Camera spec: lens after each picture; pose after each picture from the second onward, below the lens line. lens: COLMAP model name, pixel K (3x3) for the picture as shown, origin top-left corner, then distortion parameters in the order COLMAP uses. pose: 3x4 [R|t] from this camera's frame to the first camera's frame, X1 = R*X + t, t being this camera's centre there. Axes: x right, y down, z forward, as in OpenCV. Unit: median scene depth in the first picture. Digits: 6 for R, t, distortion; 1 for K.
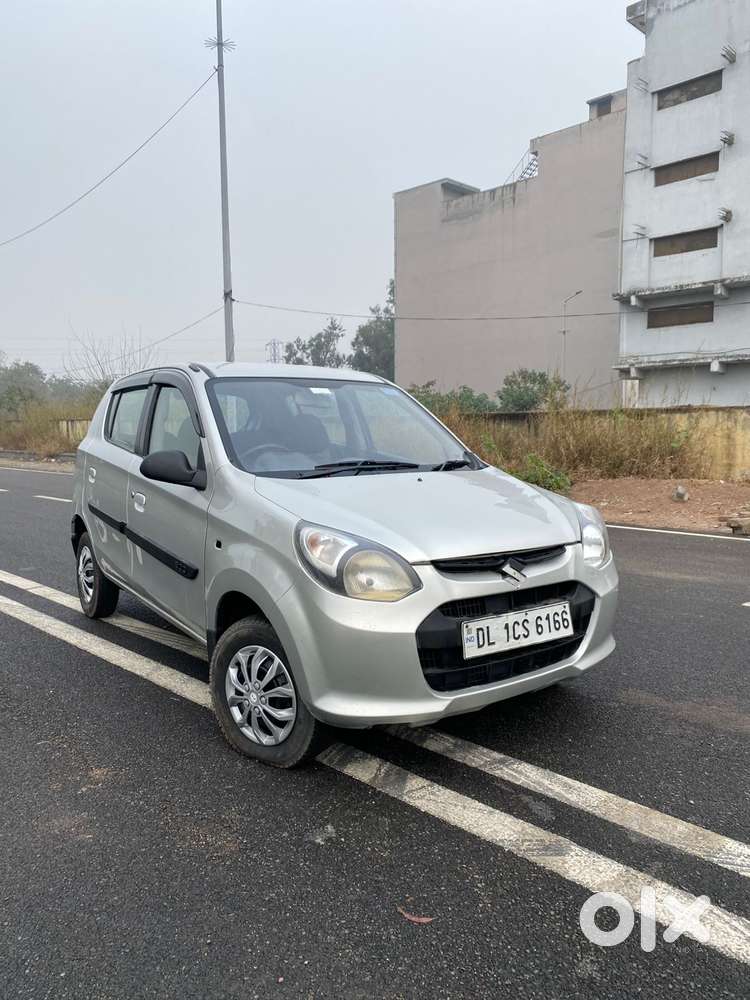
lens RADIAL K [[754.5, 0, 378.1], [0, 754.5, 485.6], [0, 0, 1]] dist [0.044895, -0.015086]
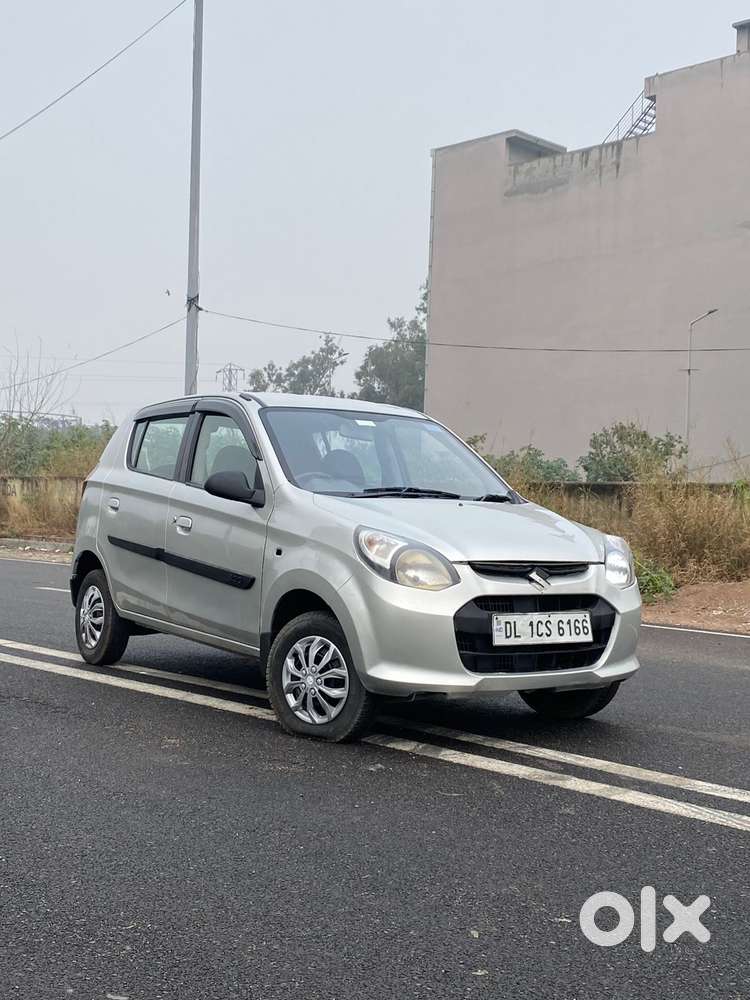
lens RADIAL K [[1234.9, 0, 371.1], [0, 1234.9, 490.1], [0, 0, 1]] dist [0.095625, 0.000000]
pose [[0.999089, 0.038939, -0.017482, -0.046335], [-0.040409, 0.994791, -0.093586, 0.152260], [0.013747, 0.094207, 0.995458, -0.829381]]
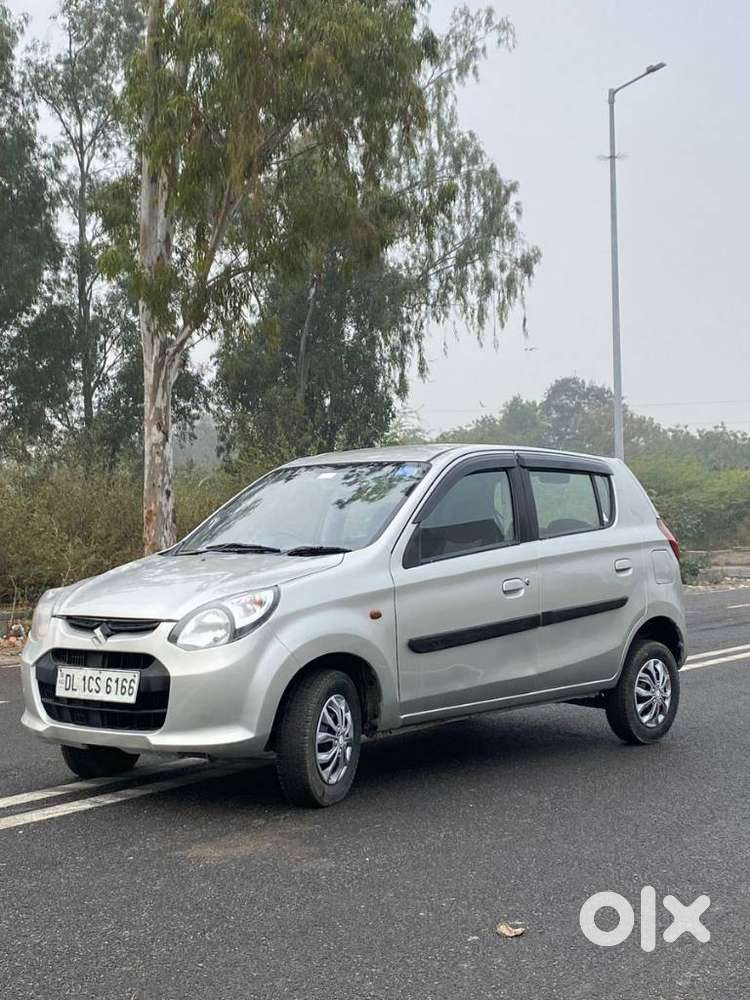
lens RADIAL K [[1427.5, 0, 392.6], [0, 1427.5, 497.4], [0, 0, 1]] dist [0.154566, 0.000000]
pose [[0.260494, -0.025611, -0.965136, 2.213440], [-0.072091, 0.996342, -0.045896, -0.023721], [0.962780, 0.081533, 0.257695, 0.771944]]
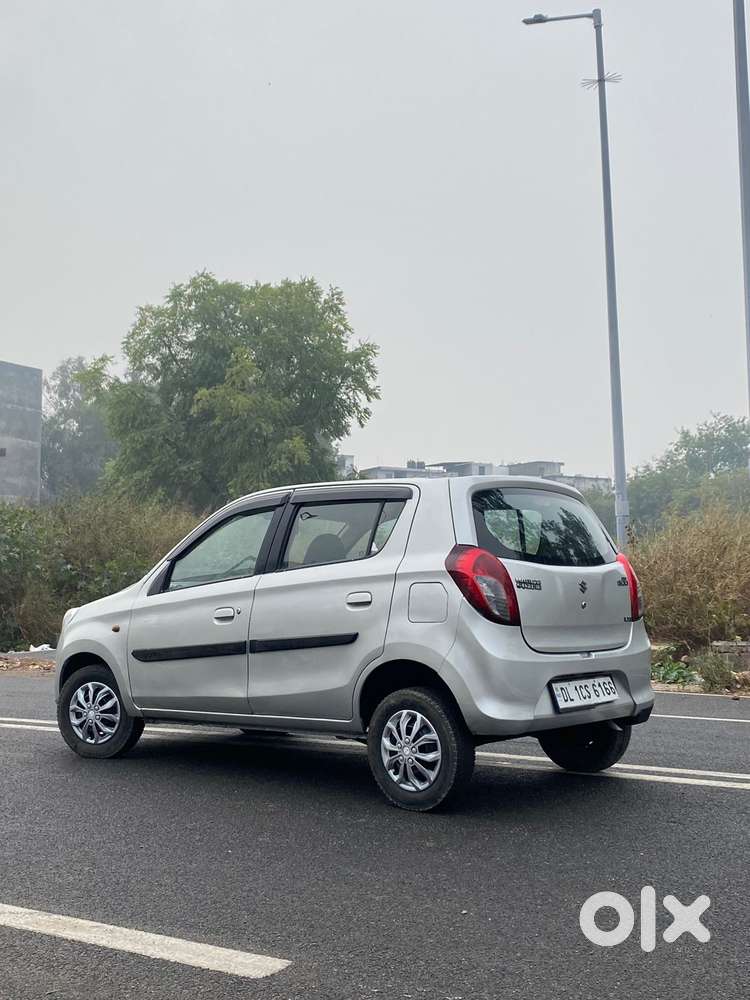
lens RADIAL K [[1234.9, 0, 375.0], [0, 1234.9, 503.1], [0, 0, 1]] dist [0.095625, 0.000000]
pose [[-0.963965, -0.006745, -0.265942, 0.368155], [-0.010237, 0.999879, 0.011747, -0.228791], [0.265831, 0.014046, -0.963917, 3.778774]]
